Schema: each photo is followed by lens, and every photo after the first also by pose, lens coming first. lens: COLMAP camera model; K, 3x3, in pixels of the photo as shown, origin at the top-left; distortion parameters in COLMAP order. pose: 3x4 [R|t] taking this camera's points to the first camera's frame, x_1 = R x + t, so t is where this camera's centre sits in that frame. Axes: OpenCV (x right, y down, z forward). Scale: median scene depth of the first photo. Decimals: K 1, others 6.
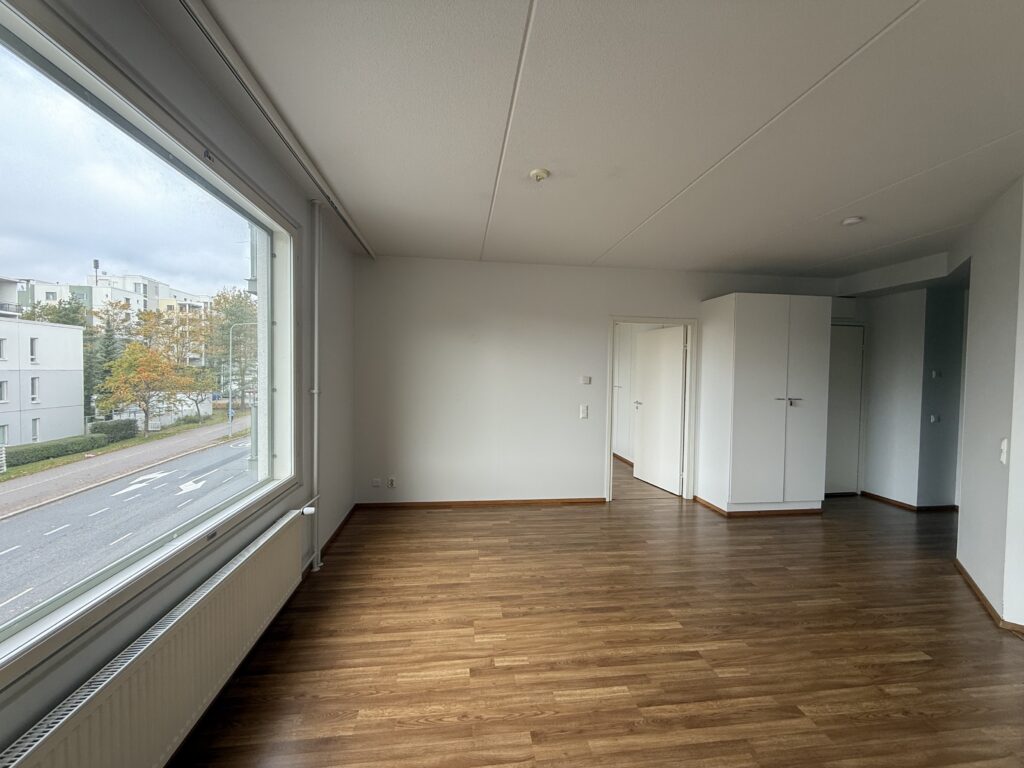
lens RADIAL K [[402.6, 0, 510.5], [0, 402.6, 381.7], [0, 0, 1]] dist [-0.000937, -0.000534]
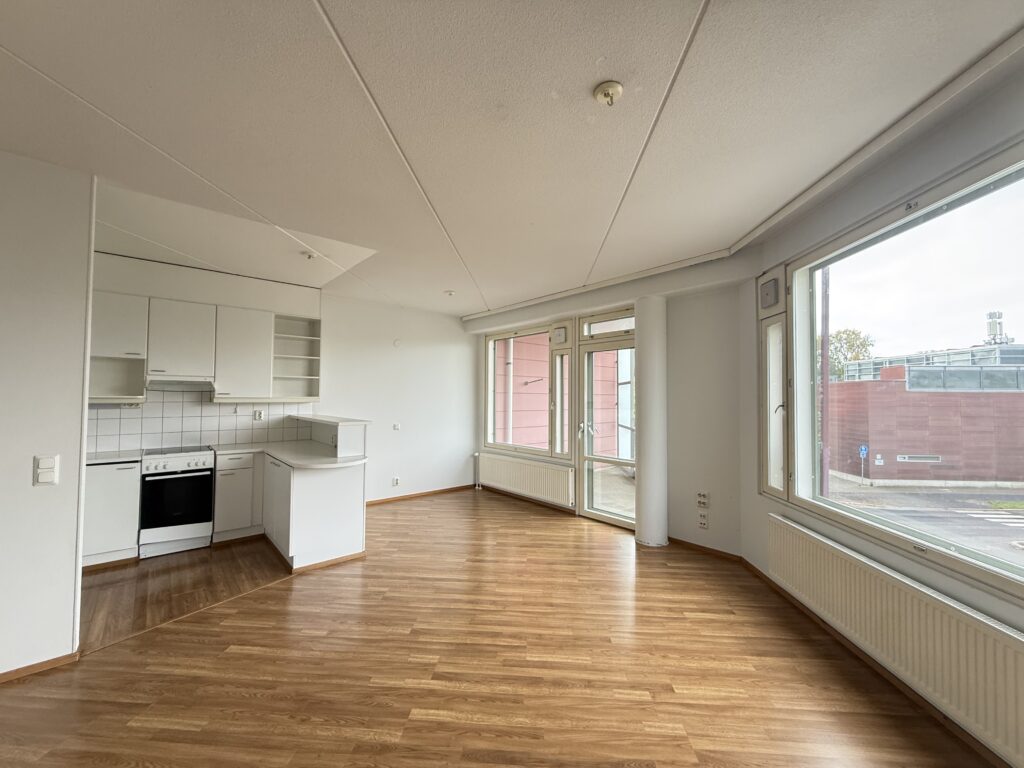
lens RADIAL K [[402.6, 0, 510.4], [0, 402.6, 385.2], [0, 0, 1]] dist [-0.000937, -0.000534]
pose [[-0.980762, -0.016470, 0.194511, 0.111210], [-0.017478, 0.999841, -0.003469, -0.027507], [-0.194423, -0.006802, -0.980894, 1.982235]]
